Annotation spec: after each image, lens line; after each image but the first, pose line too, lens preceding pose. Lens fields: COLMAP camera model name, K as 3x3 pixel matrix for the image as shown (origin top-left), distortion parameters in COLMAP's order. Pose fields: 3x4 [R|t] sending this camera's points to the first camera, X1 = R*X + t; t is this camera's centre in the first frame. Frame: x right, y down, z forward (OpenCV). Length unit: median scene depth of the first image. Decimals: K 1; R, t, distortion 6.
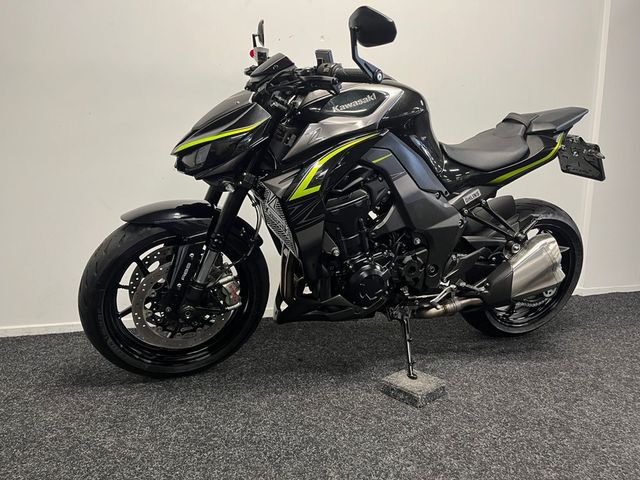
lens RADIAL K [[489.8, 0, 323.7], [0, 489.8, 241.9], [0, 0, 1]] dist [0.077192, -0.108788]
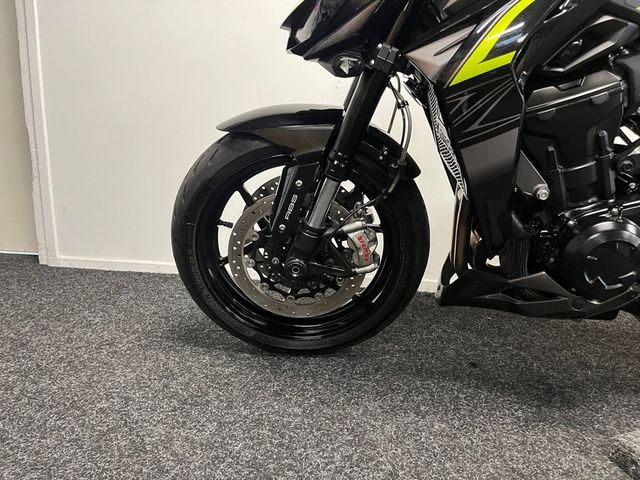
lens RADIAL K [[489.8, 0, 321.9], [0, 489.8, 236.0], [0, 0, 1]] dist [0.077192, -0.108788]
pose [[0.892136, 0.092977, -0.442096, 0.051313], [-0.069279, 0.995174, 0.069493, 0.044939], [0.446423, -0.031370, 0.894272, 0.378606]]
